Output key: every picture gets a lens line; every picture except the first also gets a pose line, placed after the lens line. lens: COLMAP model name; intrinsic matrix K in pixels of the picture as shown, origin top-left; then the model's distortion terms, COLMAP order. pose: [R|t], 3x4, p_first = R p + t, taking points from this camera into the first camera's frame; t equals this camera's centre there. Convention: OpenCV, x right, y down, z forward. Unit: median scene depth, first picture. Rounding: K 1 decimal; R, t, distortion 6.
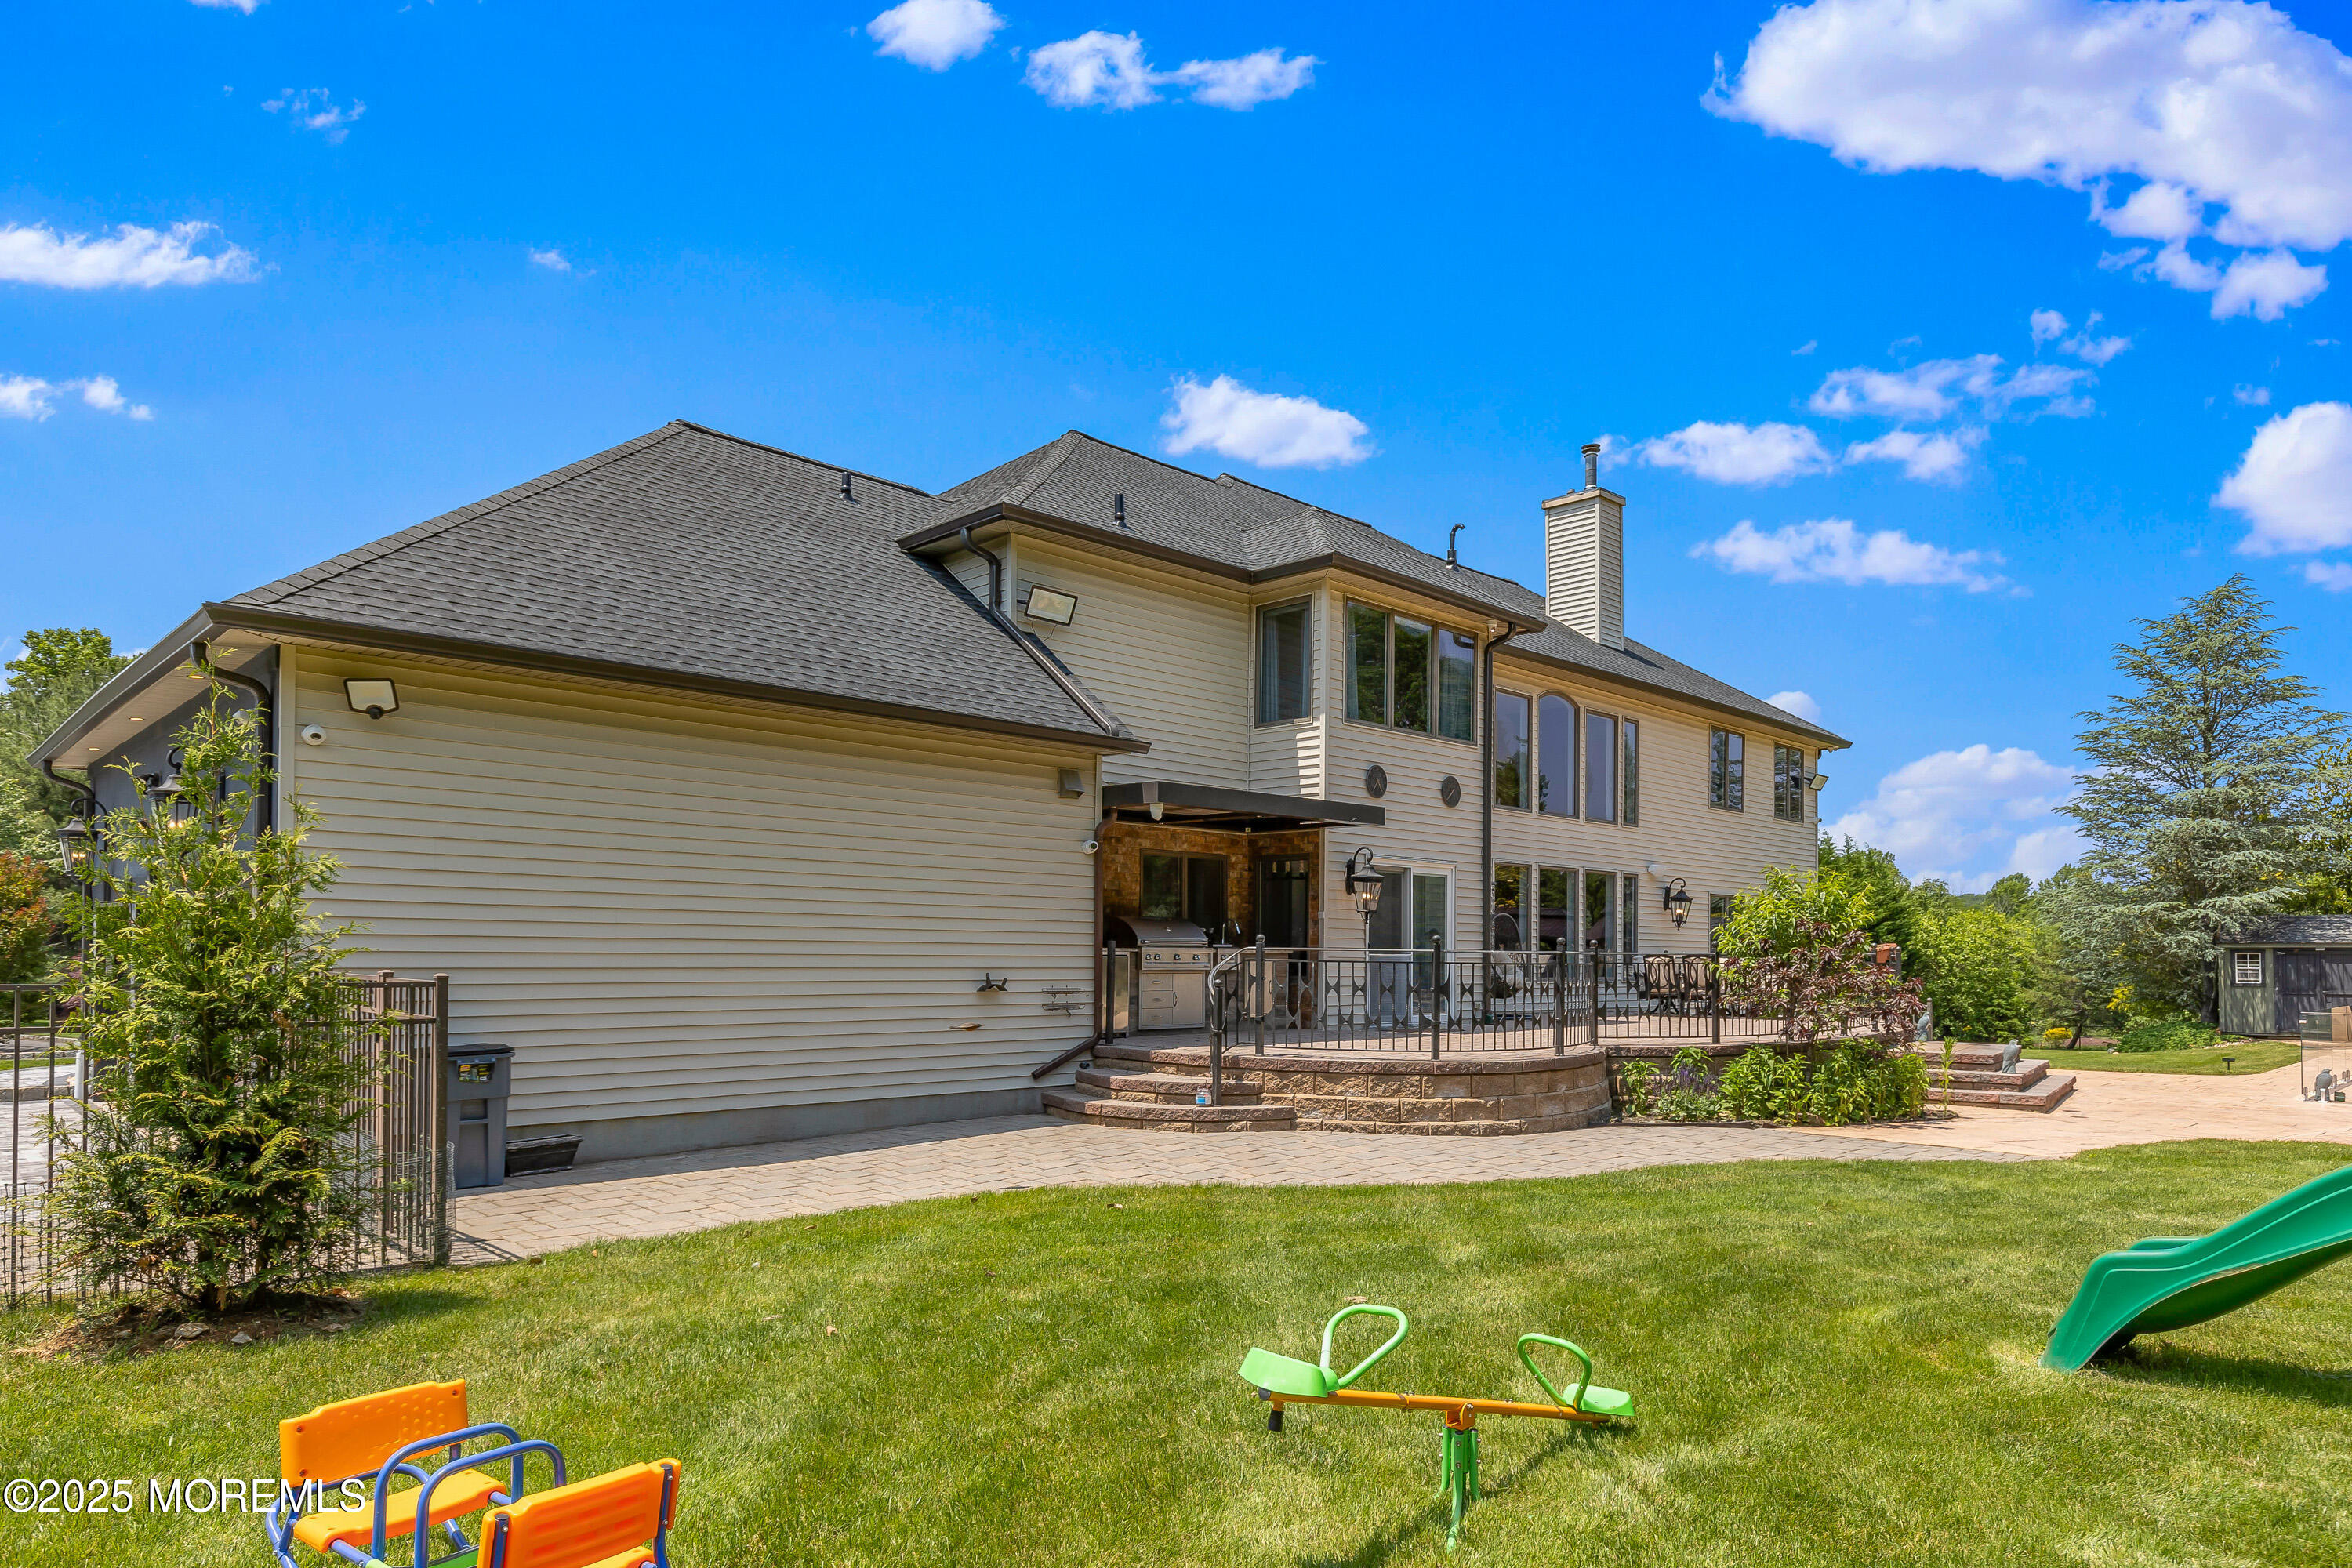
lens RADIAL K [[1421.7, 0, 1184.1], [0, 1421.7, 905.7], [0, 0, 1]] dist [-0.003591, 0.000200]
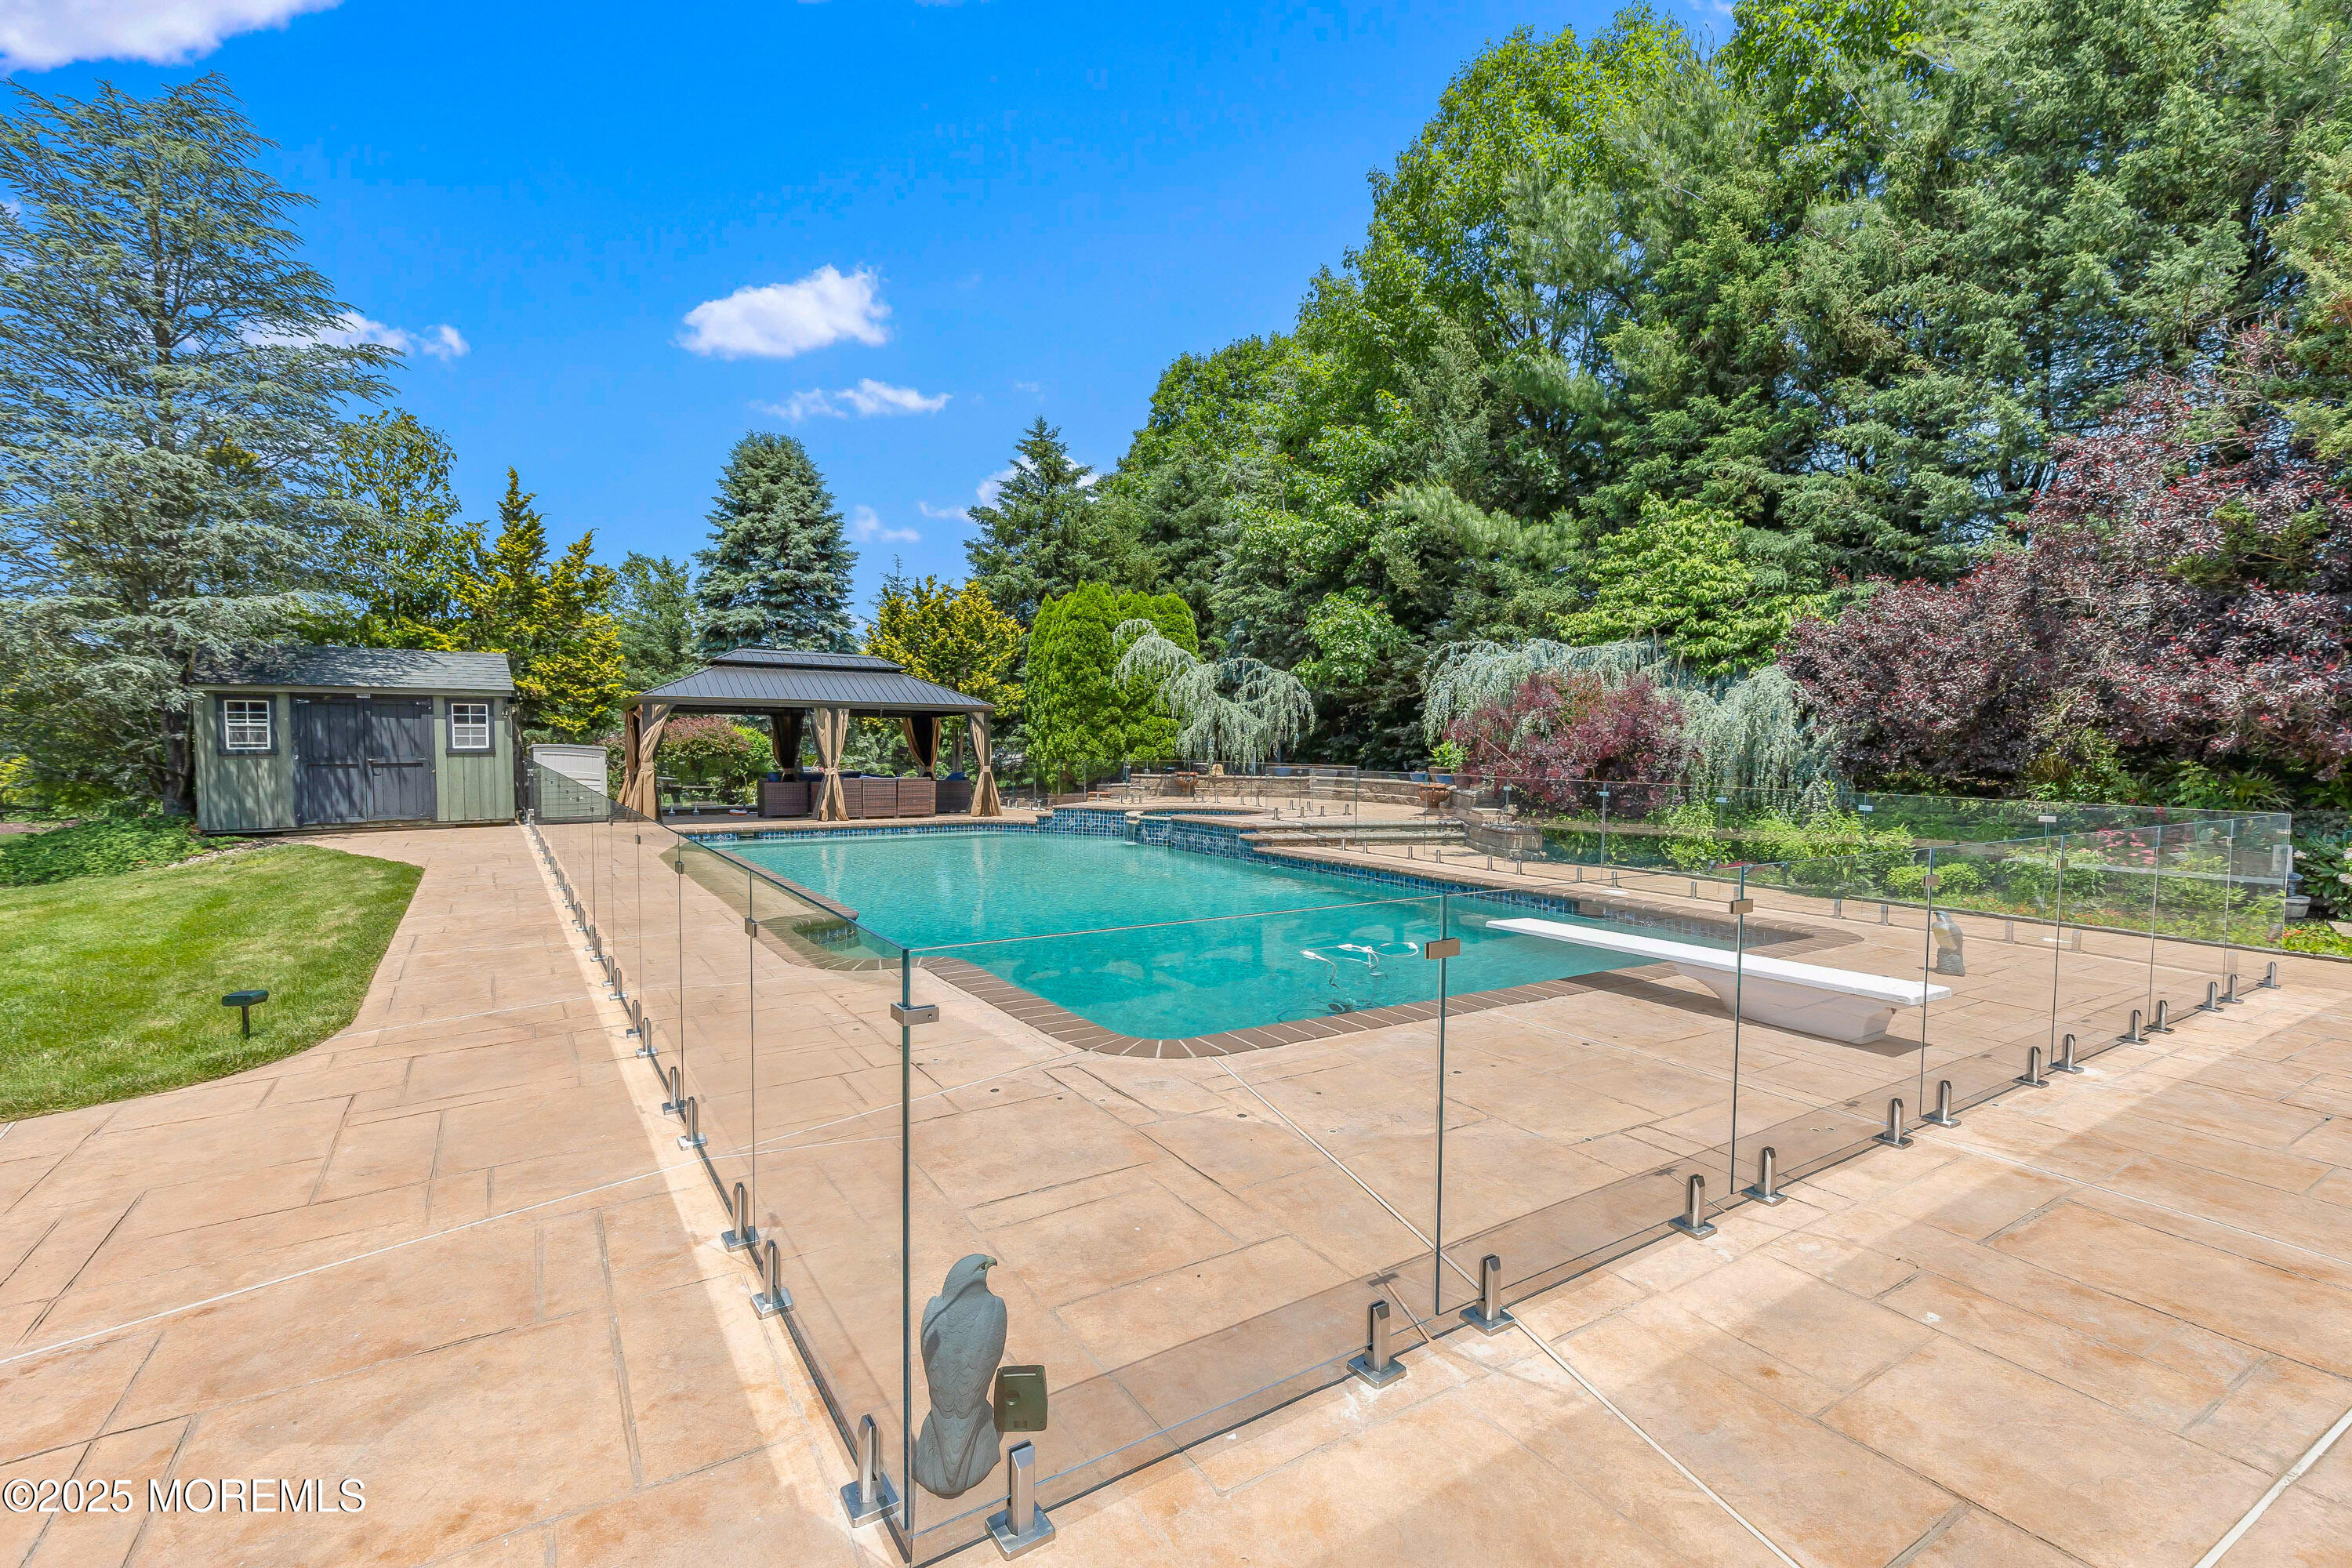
lens RADIAL K [[1056.1, 0, 1186.6], [0, 1056.1, 787.4], [0, 0, 1]] dist [0.004226, 0.000005]
pose [[0.188502, -0.052960, 0.980644, 0.379463], [-0.036271, 0.997488, 0.060842, 0.028878], [-0.981403, -0.047038, 0.186107, 0.520085]]
